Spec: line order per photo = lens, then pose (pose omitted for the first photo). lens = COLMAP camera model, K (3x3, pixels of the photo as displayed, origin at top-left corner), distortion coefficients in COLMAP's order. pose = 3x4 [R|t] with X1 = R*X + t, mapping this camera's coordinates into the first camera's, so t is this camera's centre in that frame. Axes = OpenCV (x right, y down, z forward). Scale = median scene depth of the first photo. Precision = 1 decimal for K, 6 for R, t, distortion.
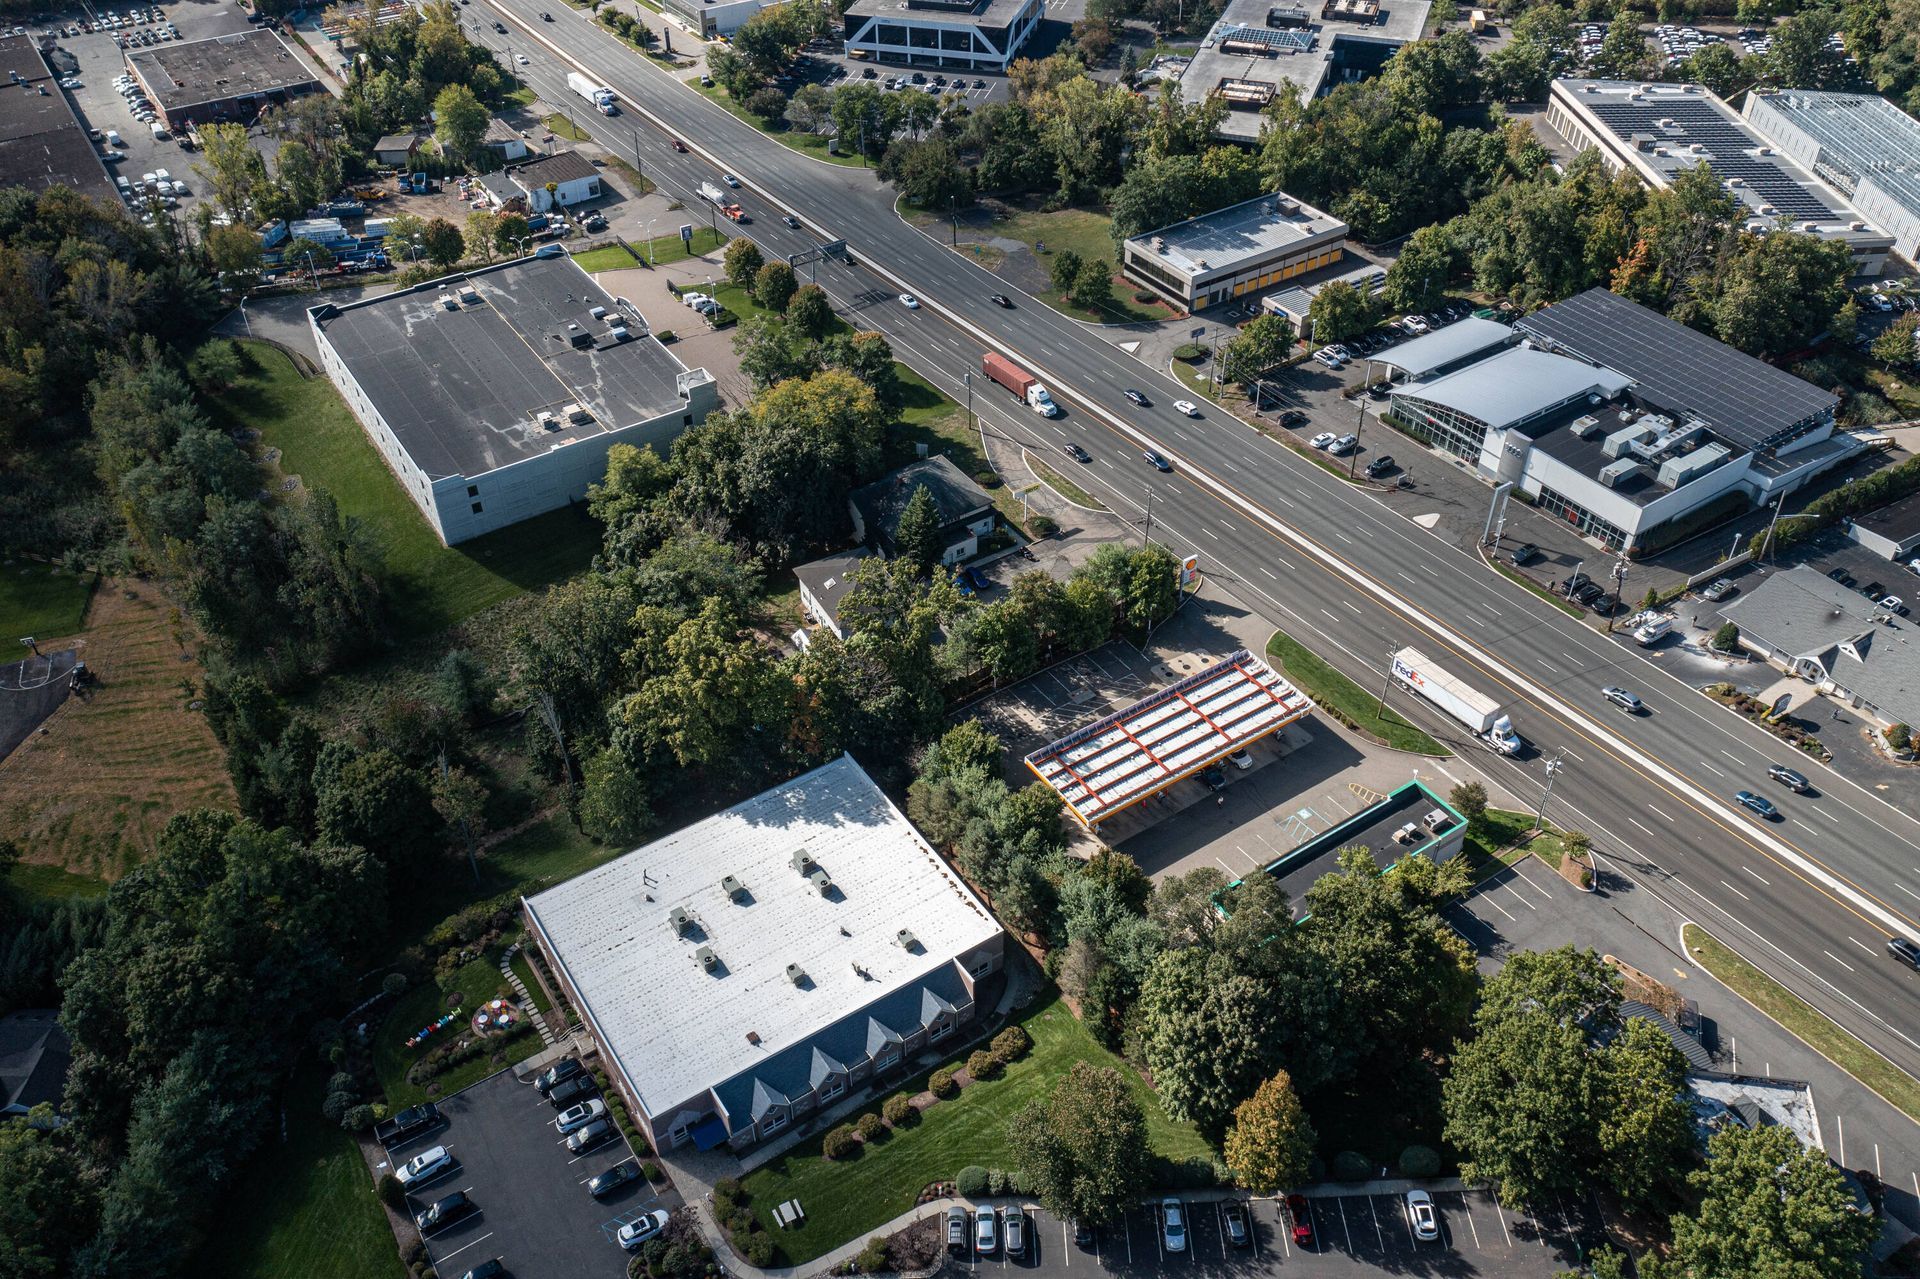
lens RADIAL K [[1531.6, 0, 961.1], [0, 1531.6, 630.9], [0, 0, 1]] dist [-0.008236, 0.001374]
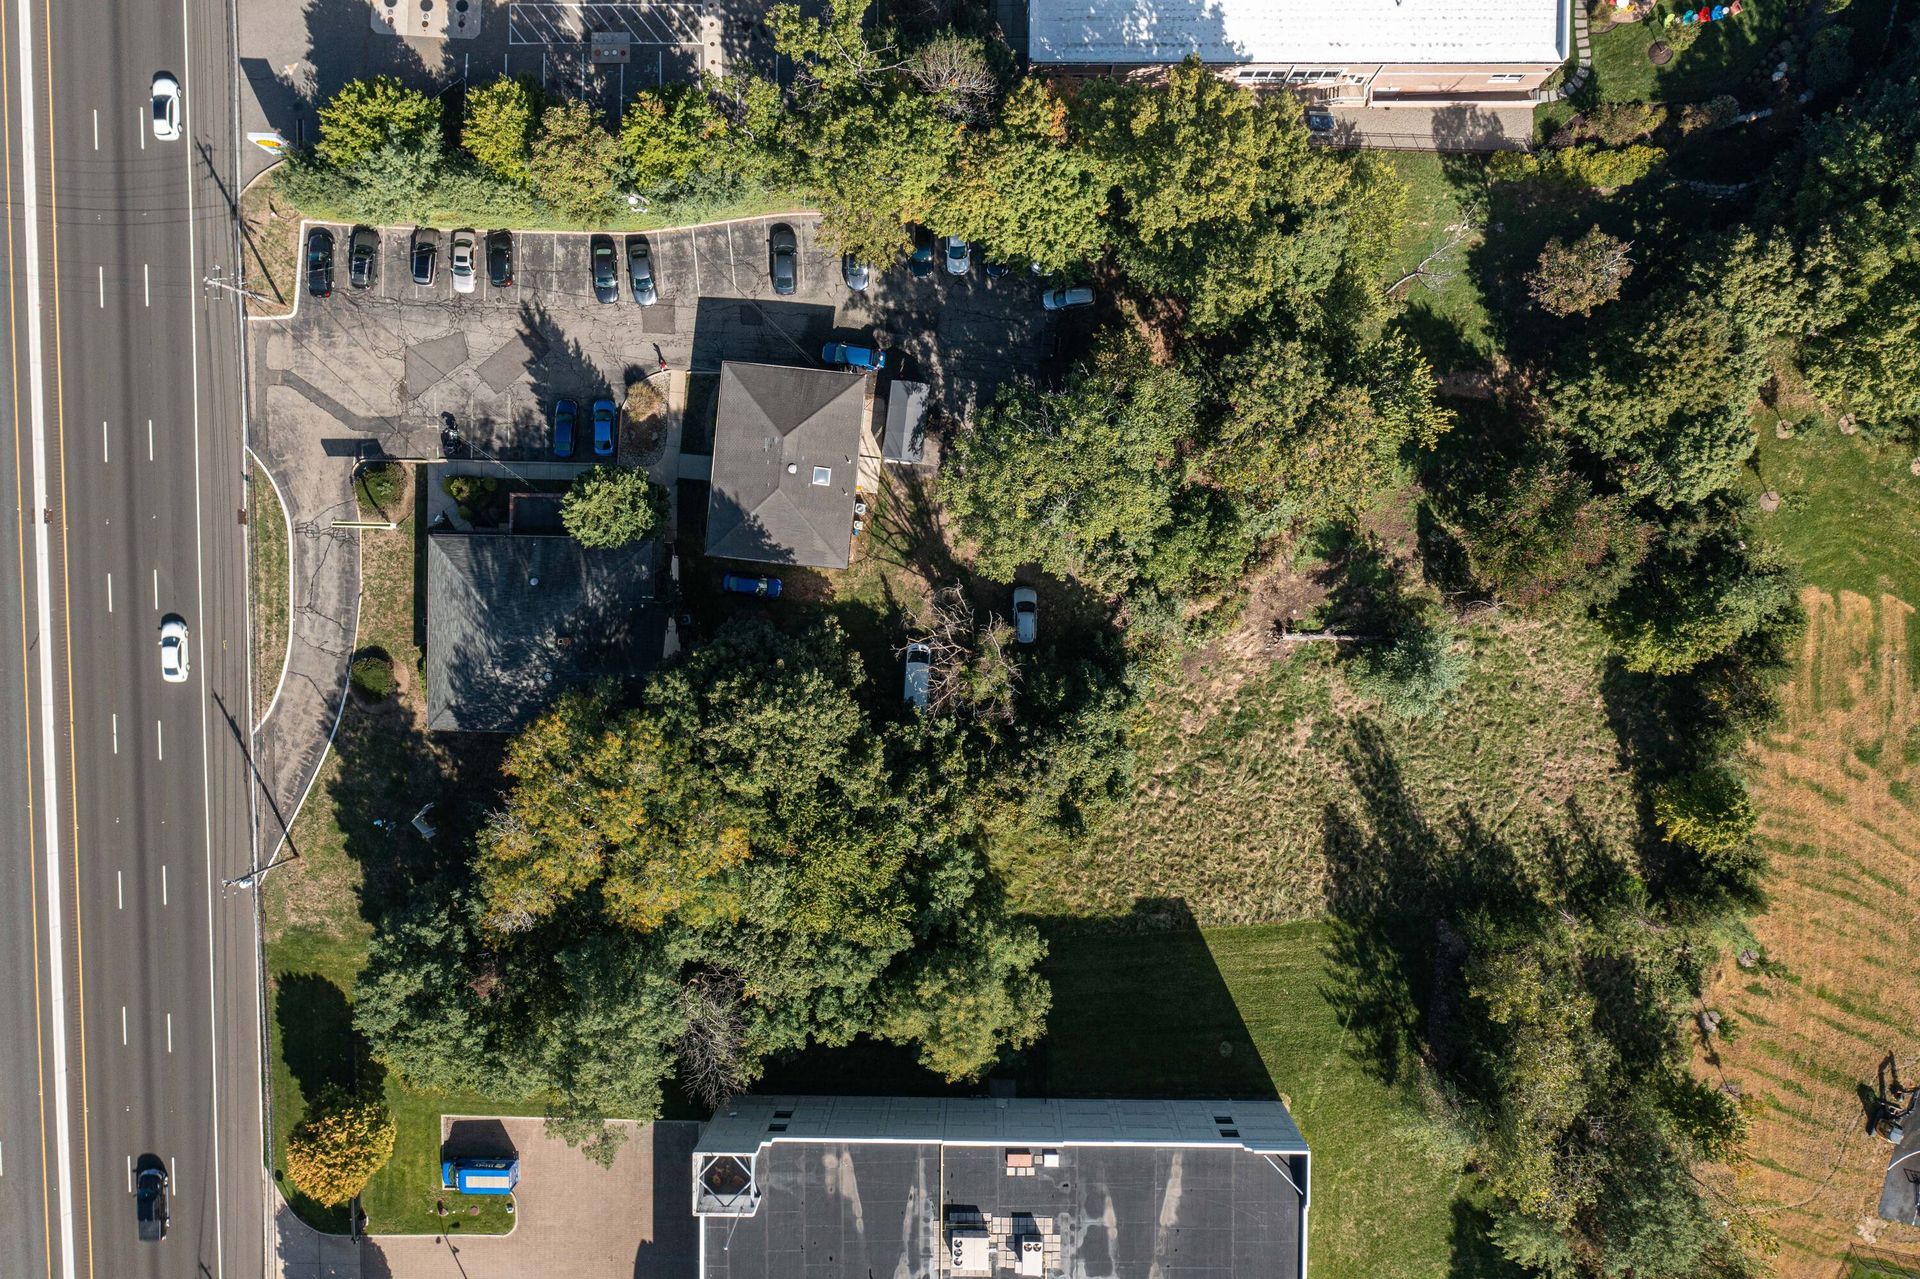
lens RADIAL K [[1531.6, 0, 973.9], [0, 1531.6, 642.4], [0, 0, 1]] dist [-0.008236, 0.001374]
pose [[-0.828248, -0.560289, 0.009030, -0.126962], [0.374335, -0.541227, 0.752958, -0.345848], [-0.416987, 0.627017, 0.658006, 0.477141]]
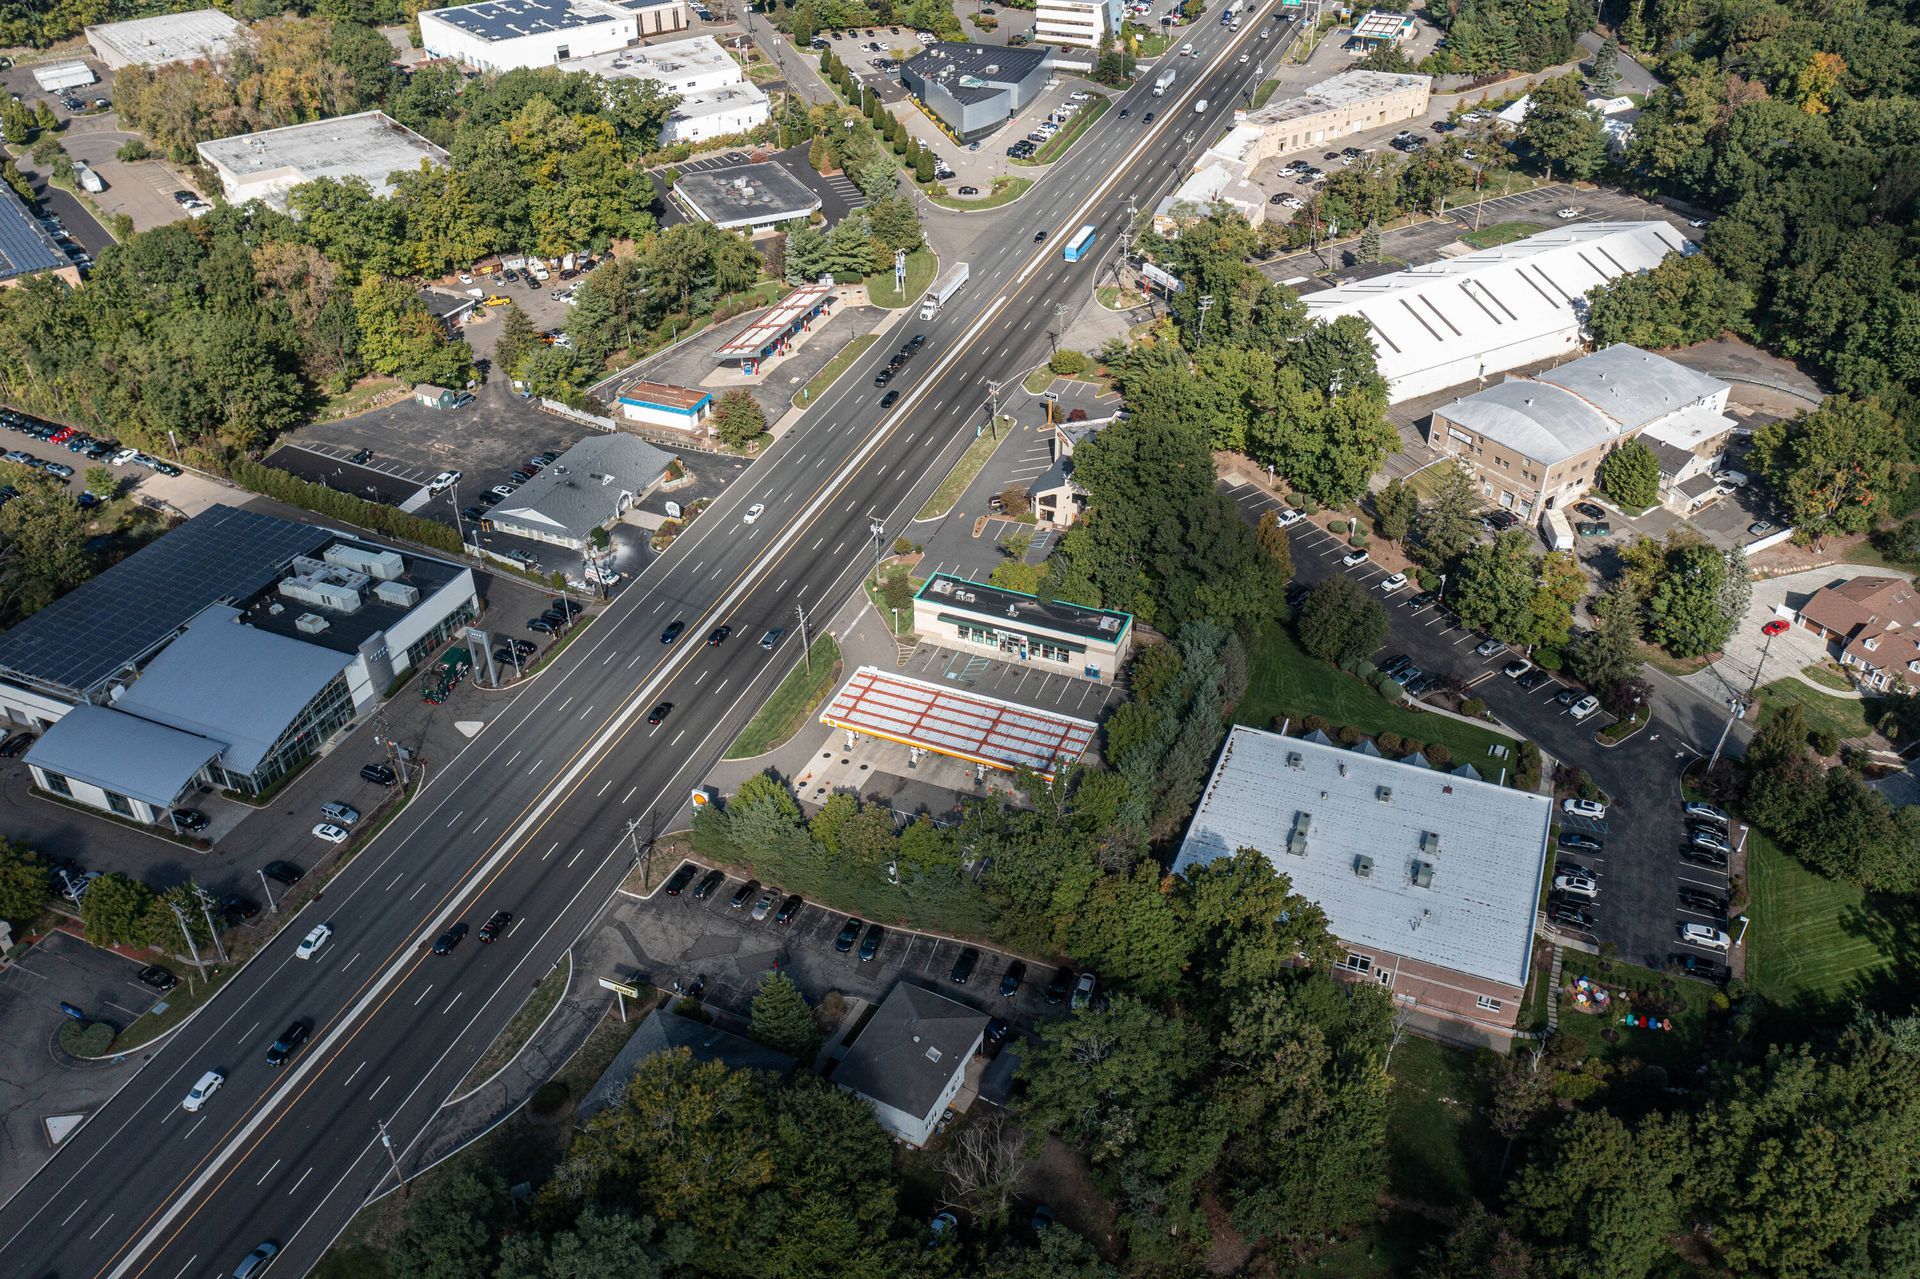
lens RADIAL K [[1531.6, 0, 971.6], [0, 1531.6, 646.8], [0, 0, 1]] dist [-0.008236, 0.001374]
pose [[-0.563833, -0.461556, 0.684878, -0.387764], [0.528556, 0.435533, 0.728656, -0.490518], [-0.634603, 0.772837, -0.001609, 0.617213]]
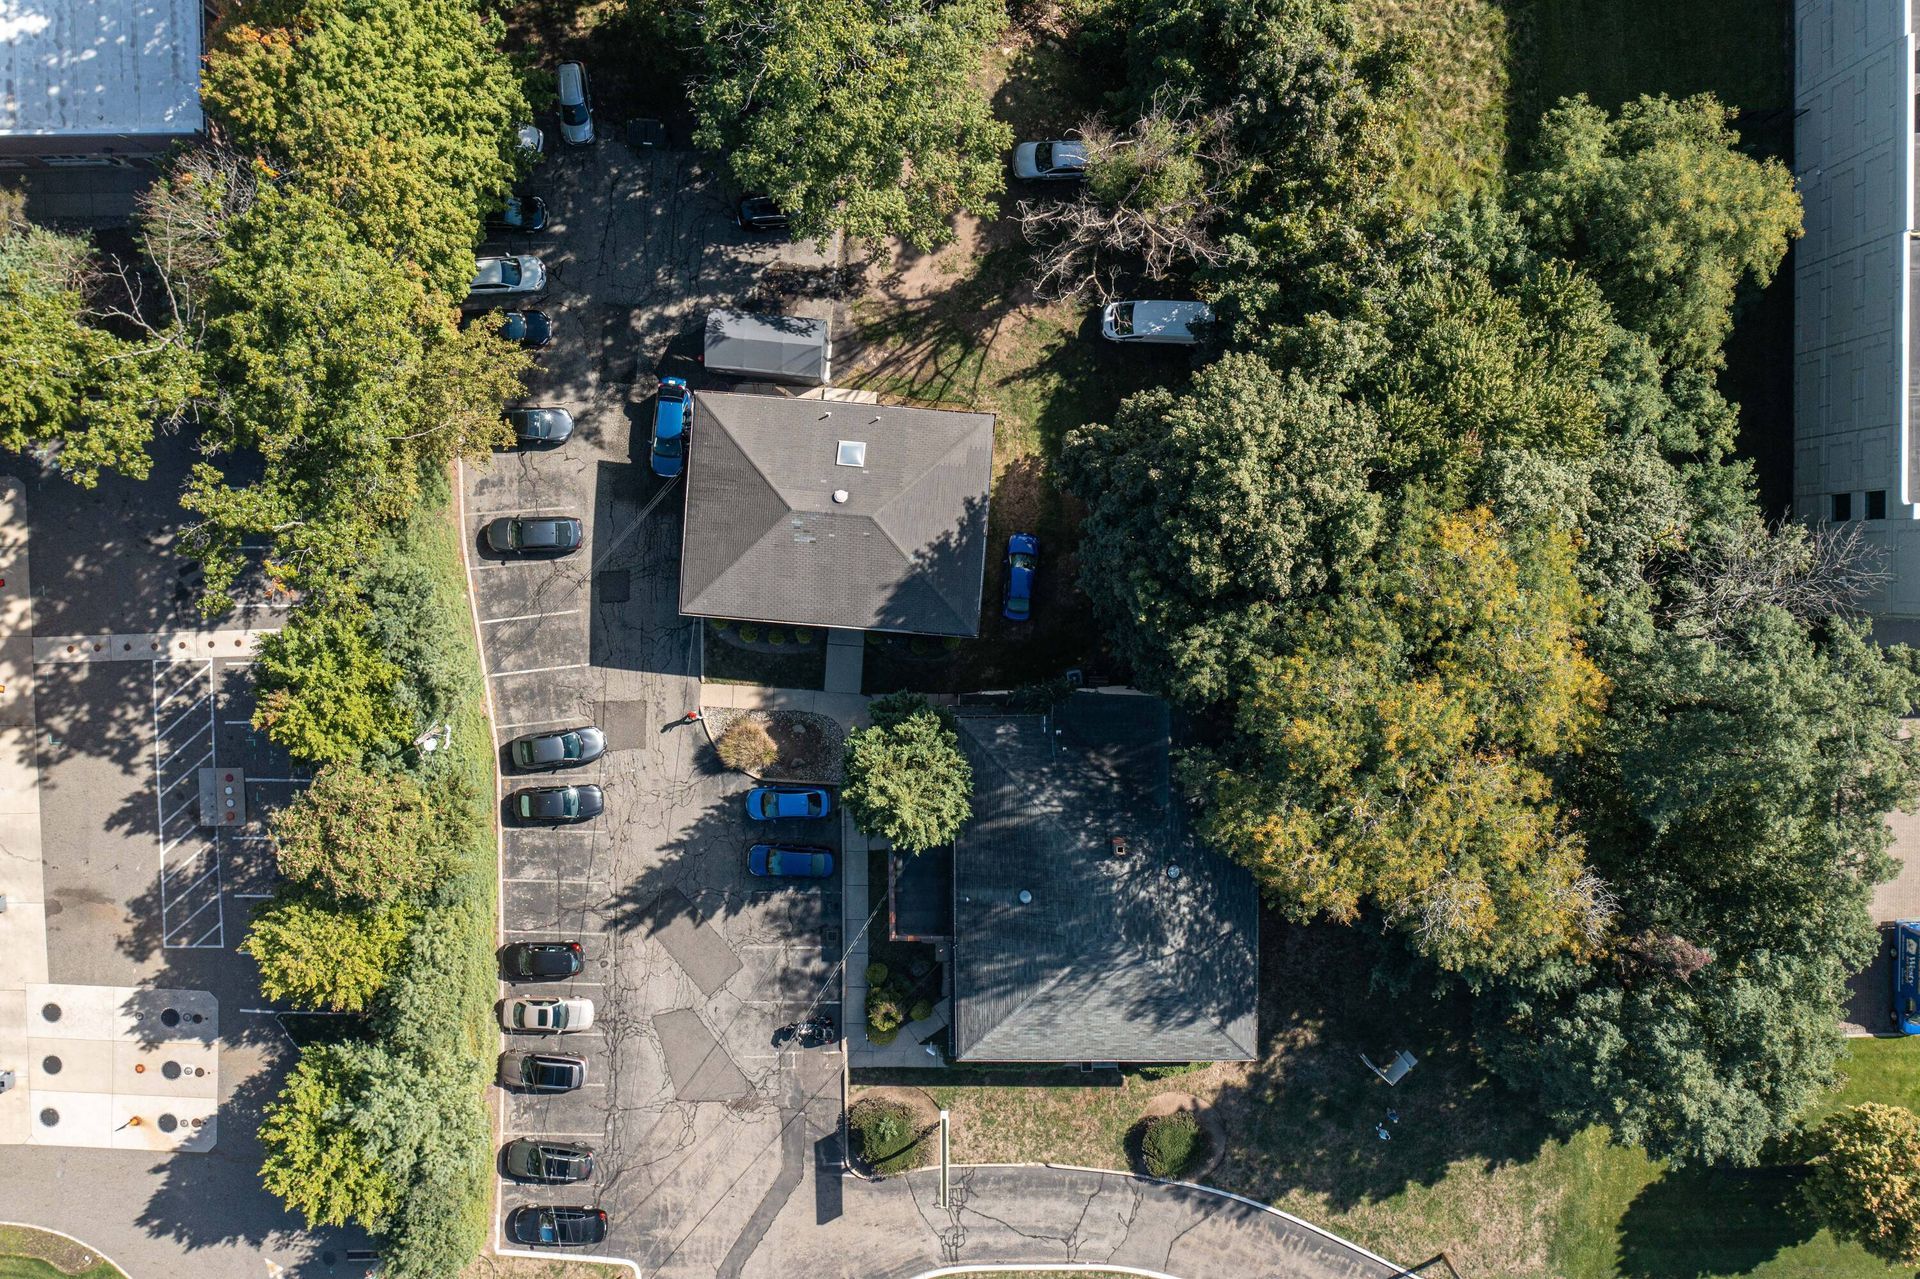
lens RADIAL K [[1531.6, 0, 961.3], [0, 1531.6, 629.7], [0, 0, 1]] dist [-0.008236, 0.001374]
pose [[-0.540168, 0.839529, 0.058390, -0.063376], [-0.515030, -0.384657, 0.766018, -0.249806], [0.665554, 0.383705, 0.640162, 0.593795]]
